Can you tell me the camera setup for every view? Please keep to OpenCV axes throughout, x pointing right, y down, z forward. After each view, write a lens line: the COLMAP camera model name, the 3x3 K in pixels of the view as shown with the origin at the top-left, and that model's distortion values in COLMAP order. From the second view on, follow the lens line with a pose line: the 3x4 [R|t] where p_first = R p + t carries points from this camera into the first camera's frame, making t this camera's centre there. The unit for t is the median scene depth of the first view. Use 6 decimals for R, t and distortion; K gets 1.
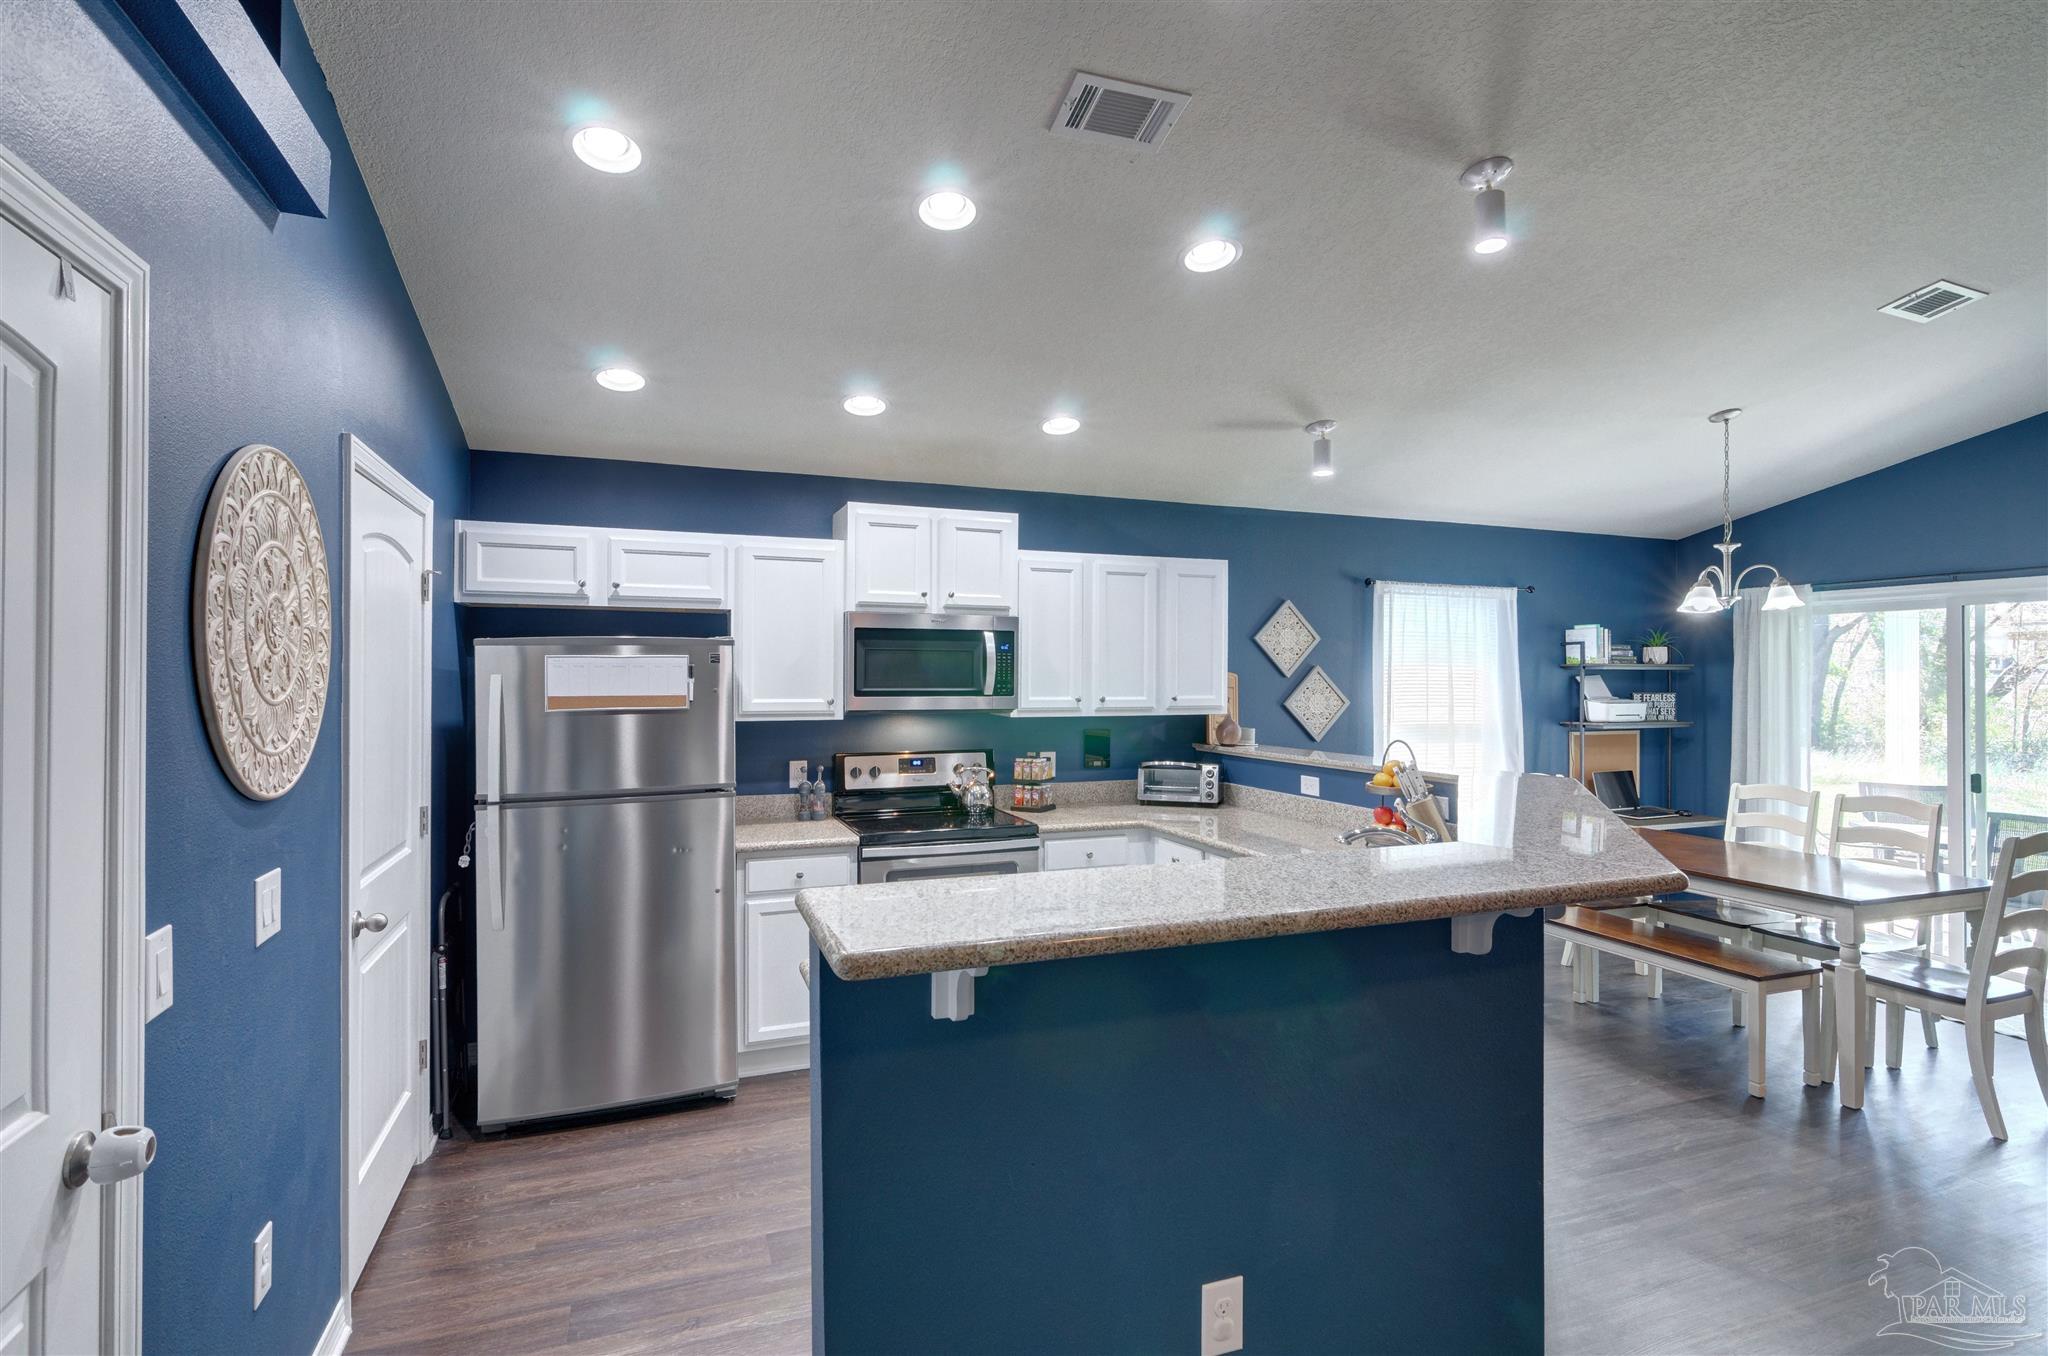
lens RADIAL K [[984.8, 0, 1029.1], [0, 984.8, 670.8], [0, 0, 1]] dist [0.001103, 0.000322]
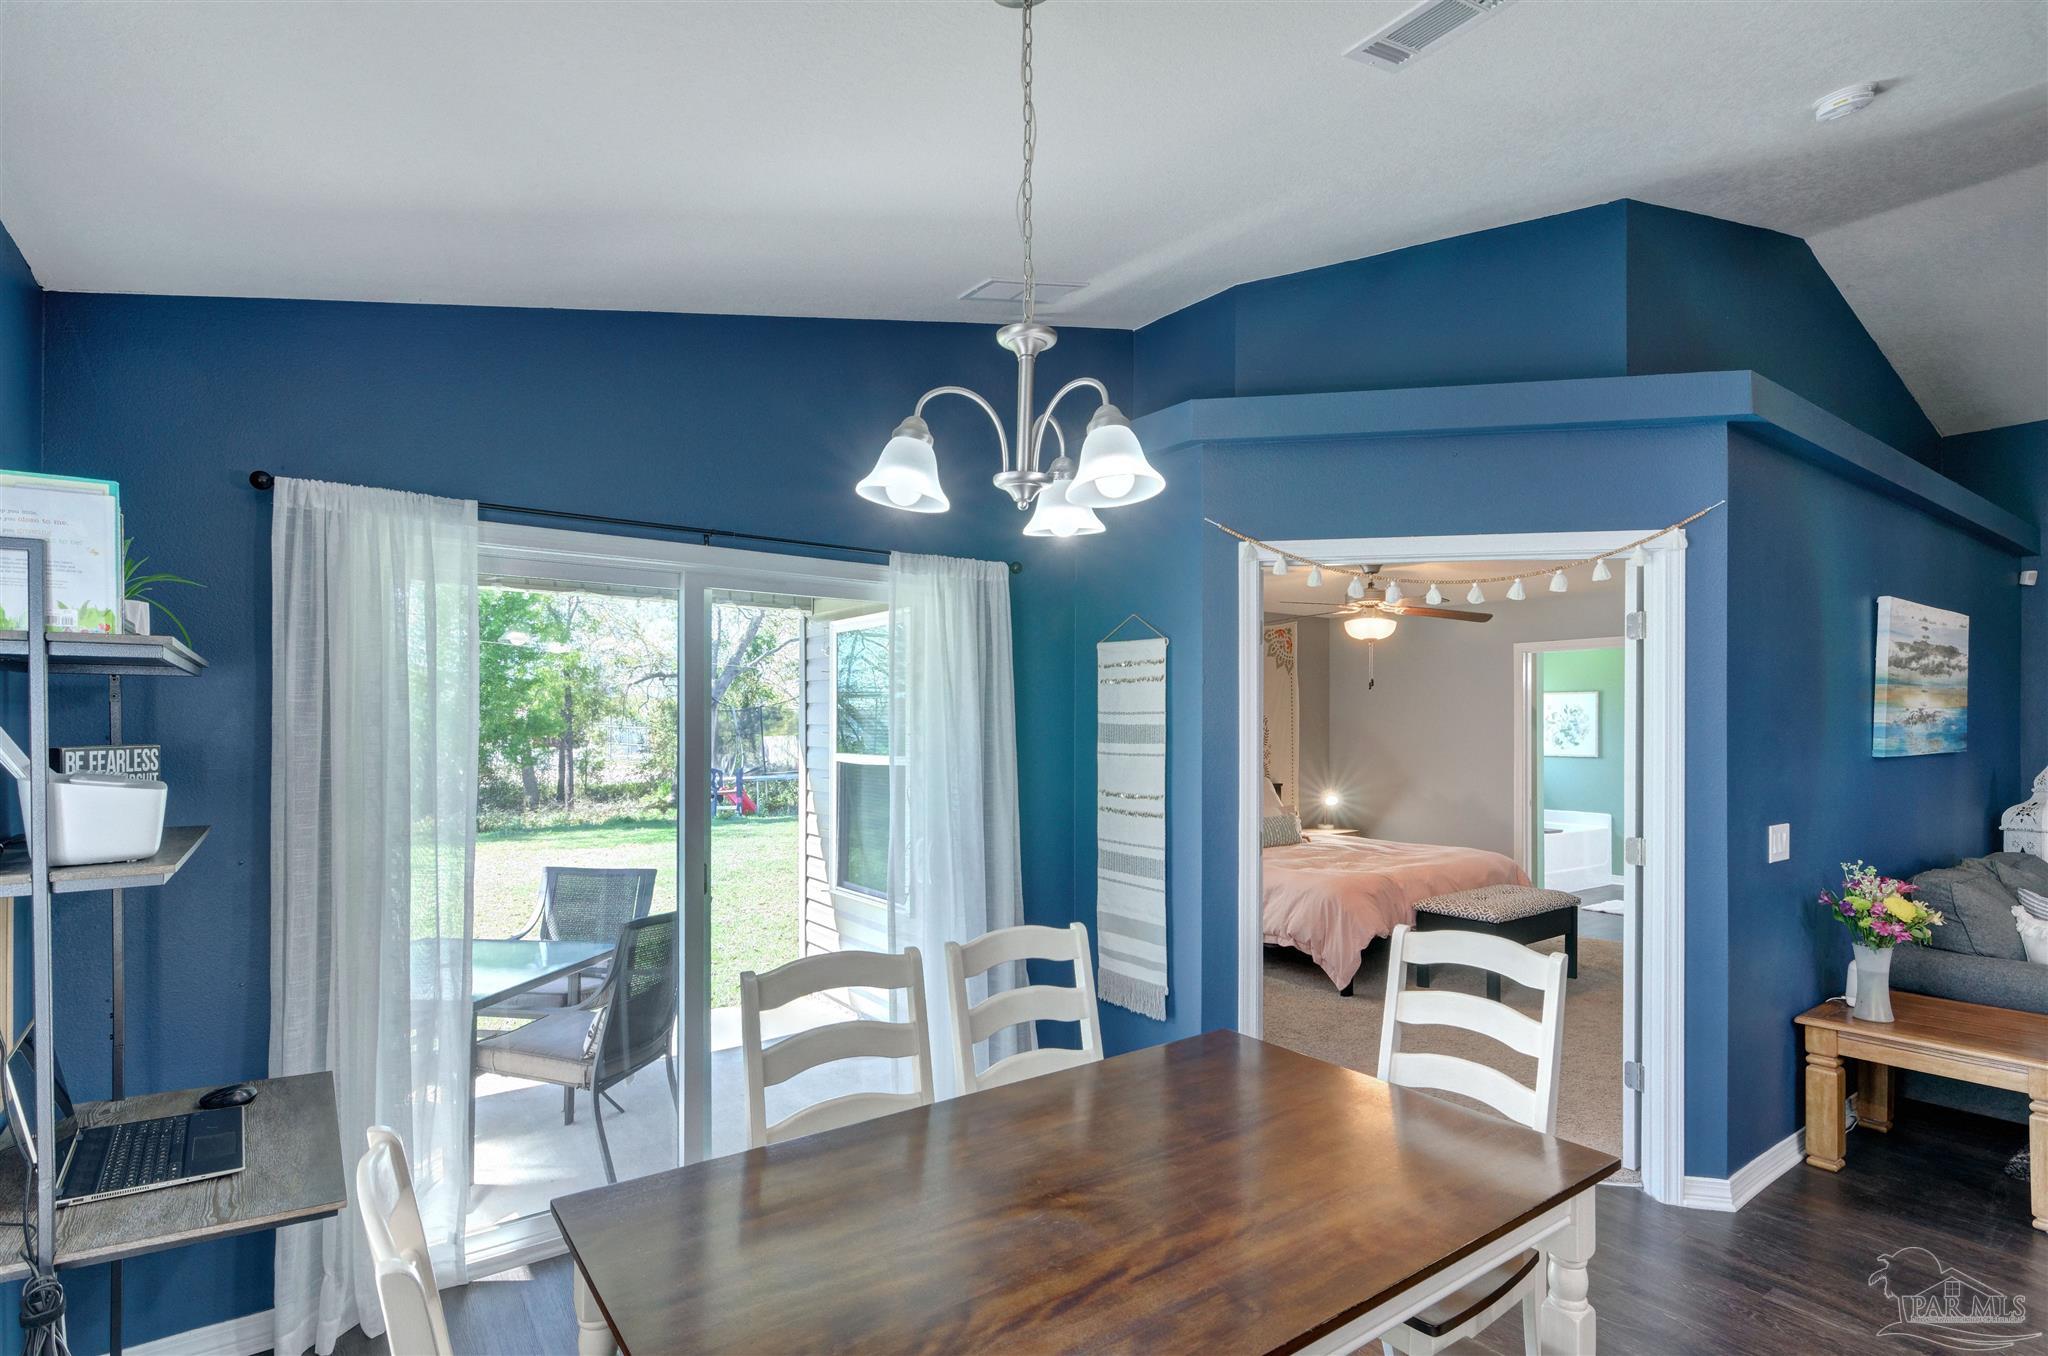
lens RADIAL K [[984.8, 0, 1007.0], [0, 984.8, 735.3], [0, 0, 1]] dist [0.001103, 0.000322]
pose [[-0.250821, -0.011304, 0.967968, 0.350307], [-0.009402, 0.999913, 0.009240, 0.018440], [-0.967988, -0.006783, -0.250905, 1.082969]]
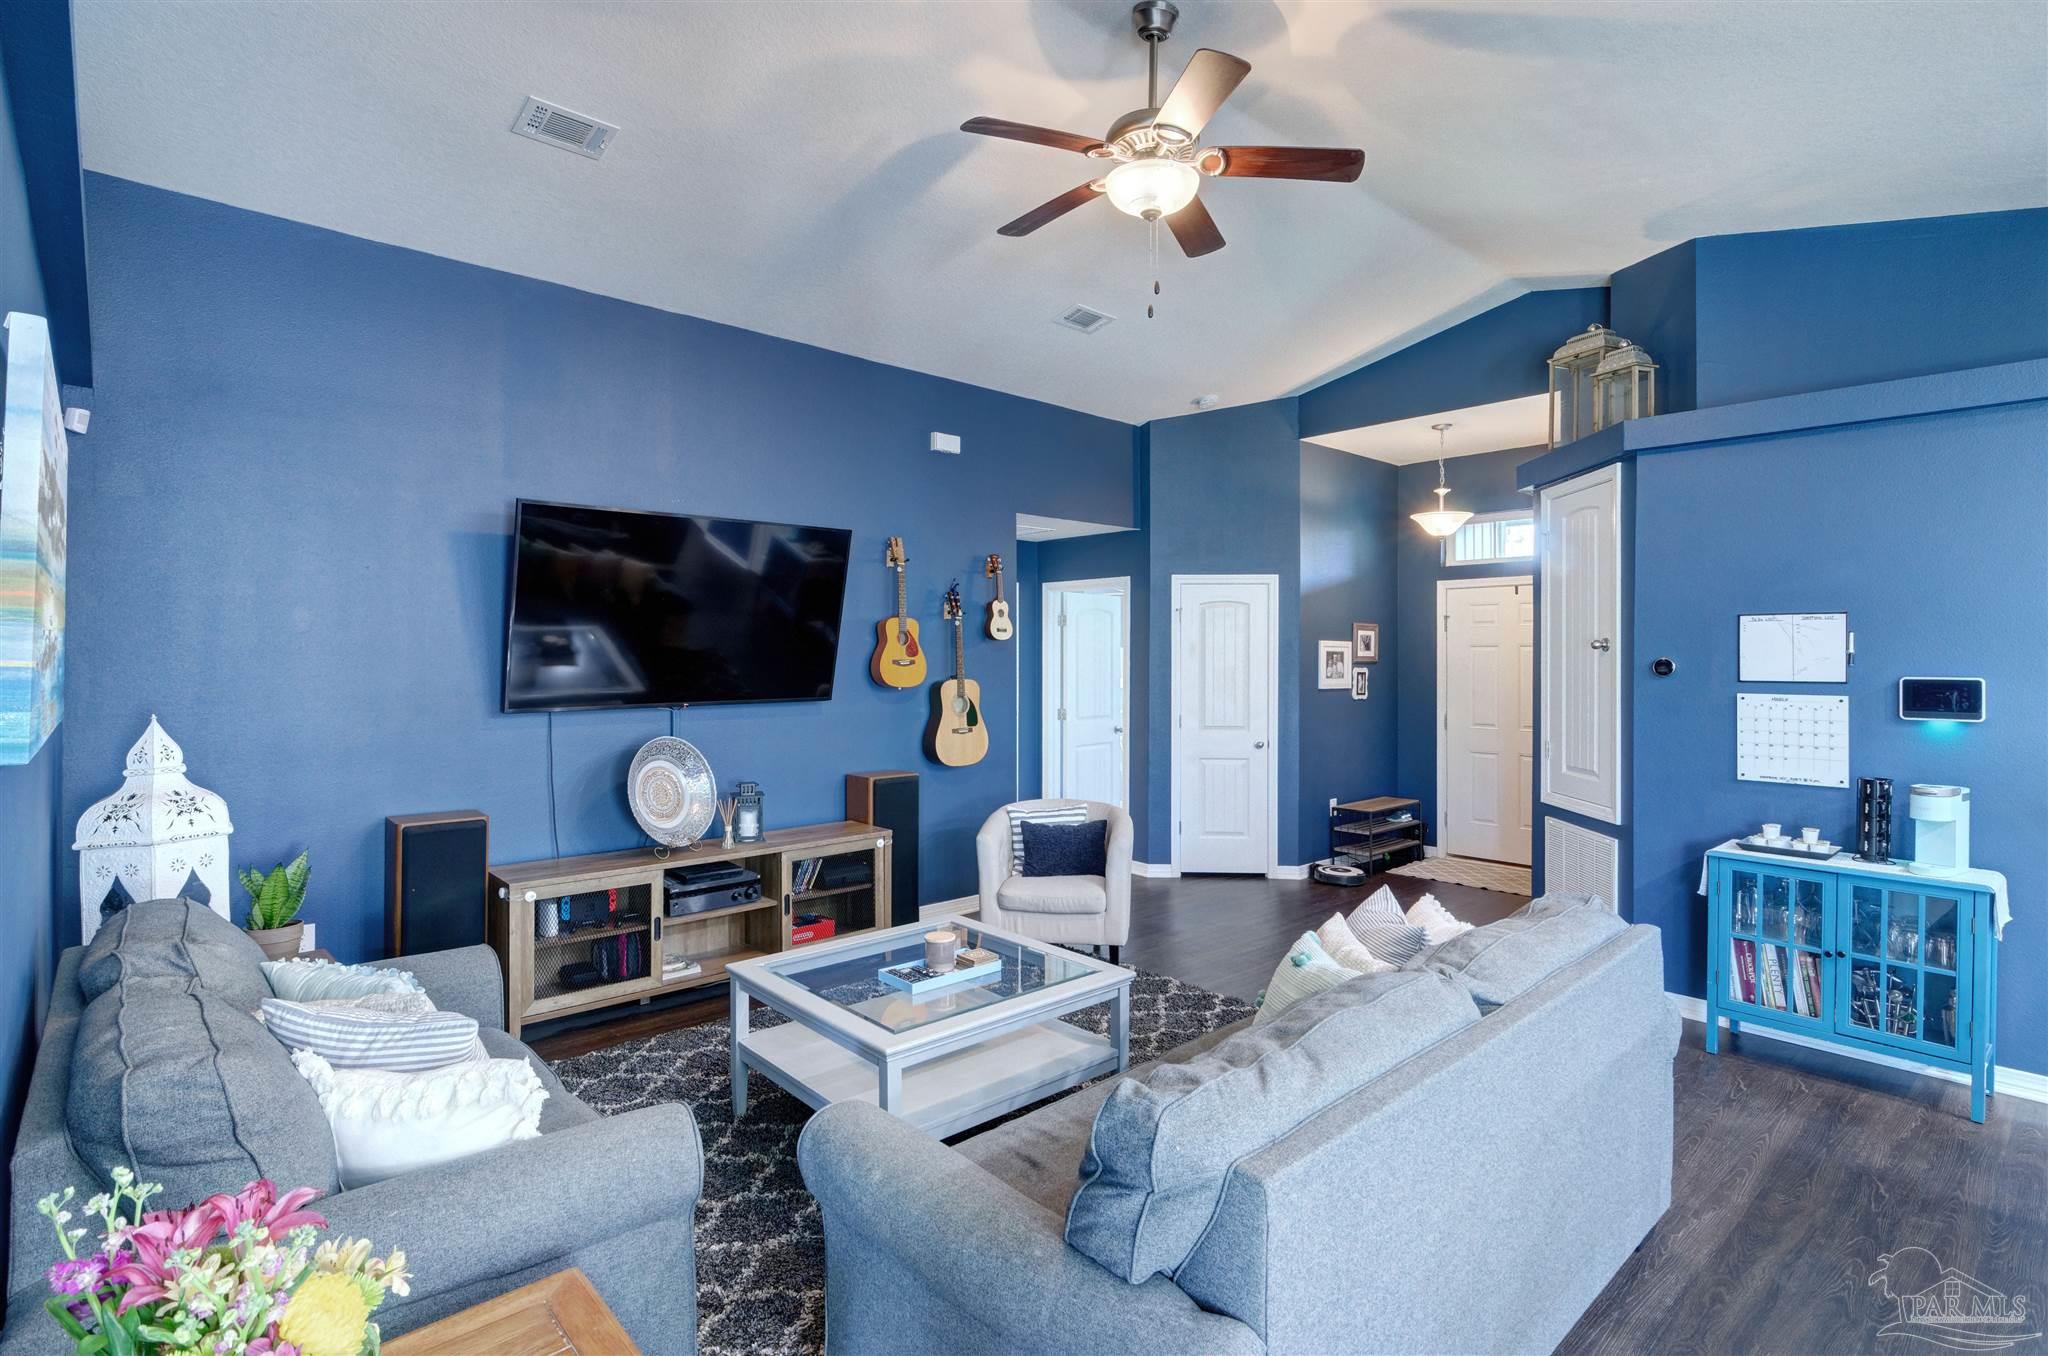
lens RADIAL K [[984.8, 0, 1020.7], [0, 984.8, 657.4], [0, 0, 1]] dist [0.001103, 0.000322]
pose [[-0.932285, -0.005088, -0.361690, 0.809978], [-0.002296, 0.999964, -0.008150, 0.007014], [0.361718, -0.006768, -0.932263, 0.520644]]
